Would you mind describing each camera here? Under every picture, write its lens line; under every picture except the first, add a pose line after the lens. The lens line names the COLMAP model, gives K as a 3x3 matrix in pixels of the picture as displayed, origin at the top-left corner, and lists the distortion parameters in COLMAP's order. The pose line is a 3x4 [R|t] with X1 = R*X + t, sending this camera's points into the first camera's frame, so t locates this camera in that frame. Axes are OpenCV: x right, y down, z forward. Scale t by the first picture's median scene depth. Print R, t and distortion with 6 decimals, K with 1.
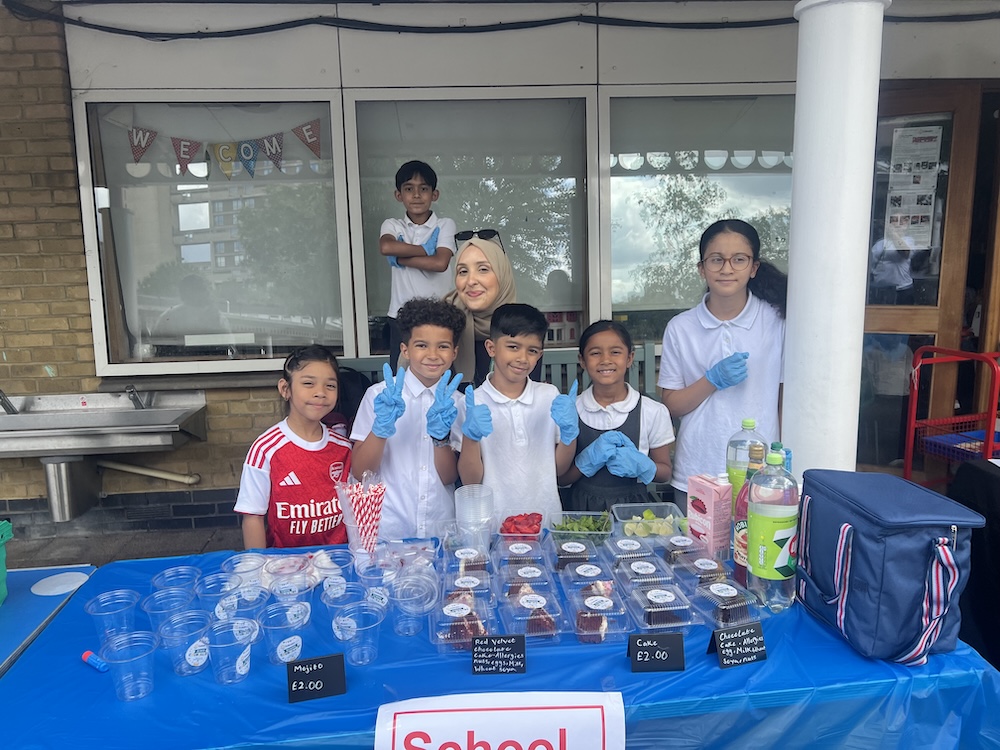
lens RADIAL K [[783.9, 0, 500.0], [0, 783.9, 375.0], [0, 0, 1]] dist [0.012207, -0.014036]
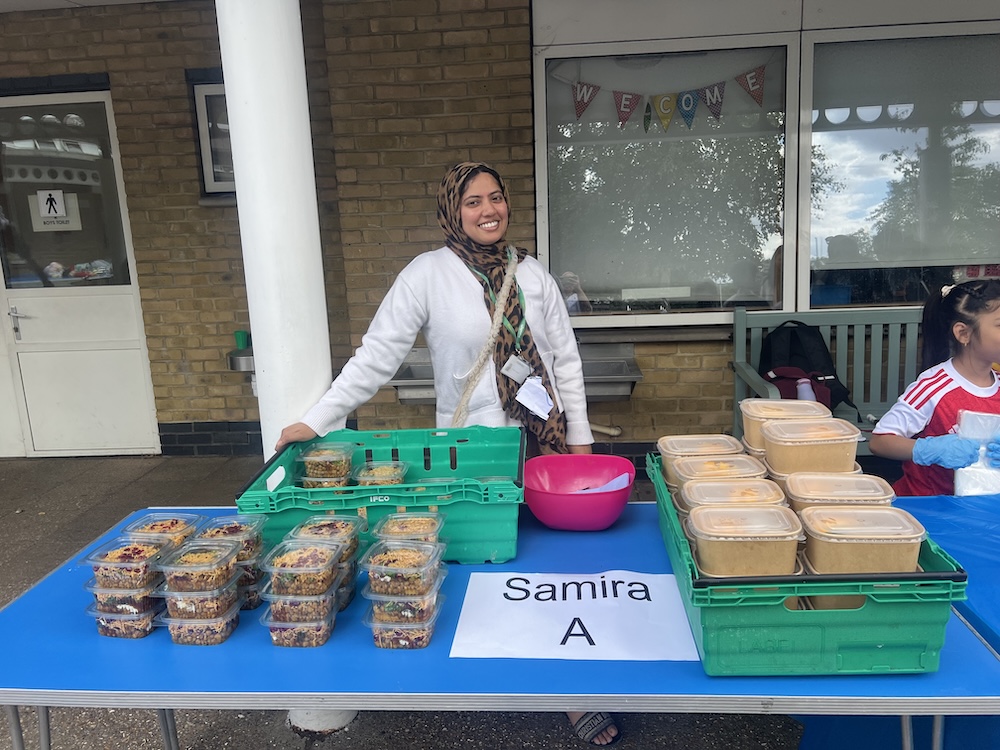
lens RADIAL K [[783.9, 0, 500.0], [0, 783.9, 375.0], [0, 0, 1]] dist [0.012207, -0.014036]
pose [[0.988455, 0.016285, -0.150640, -0.402165], [-0.010060, 0.999067, 0.041995, 0.018863], [0.151183, -0.039995, 0.987696, -0.024478]]
